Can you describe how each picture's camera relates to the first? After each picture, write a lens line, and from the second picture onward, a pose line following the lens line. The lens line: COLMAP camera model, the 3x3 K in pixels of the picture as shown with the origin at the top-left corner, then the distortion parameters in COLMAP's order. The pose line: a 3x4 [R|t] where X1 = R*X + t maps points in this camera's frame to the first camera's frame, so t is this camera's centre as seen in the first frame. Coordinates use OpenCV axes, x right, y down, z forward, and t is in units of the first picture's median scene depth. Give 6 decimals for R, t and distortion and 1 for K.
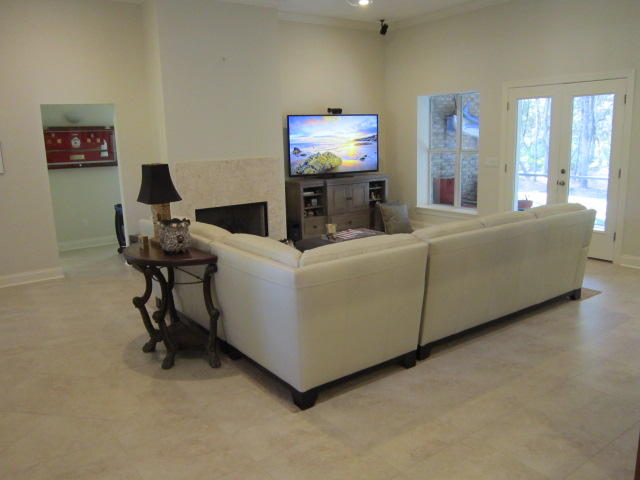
lens RADIAL K [[518.9, 0, 322.4], [0, 518.9, 239.2], [0, 0, 1]] dist [-0.061576, 0.036716]
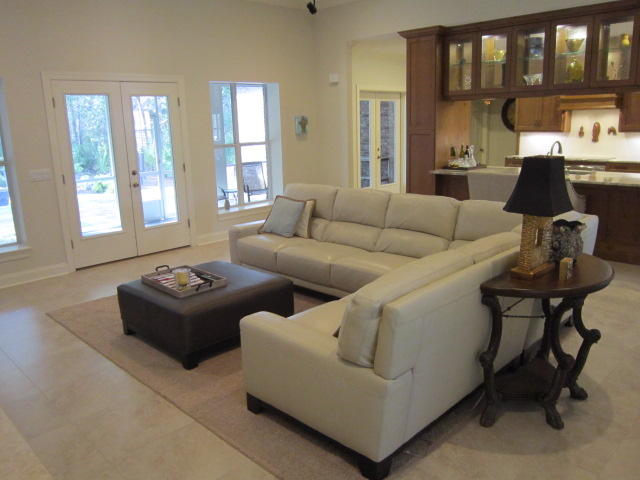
lens RADIAL K [[518.9, 0, 322.3], [0, 518.9, 240.0], [0, 0, 1]] dist [-0.061576, 0.036716]
pose [[-0.166952, -0.193923, 0.966706, -0.551510], [0.227187, 0.946517, 0.229109, -0.154350], [-0.959434, 0.257873, -0.113967, 0.802719]]
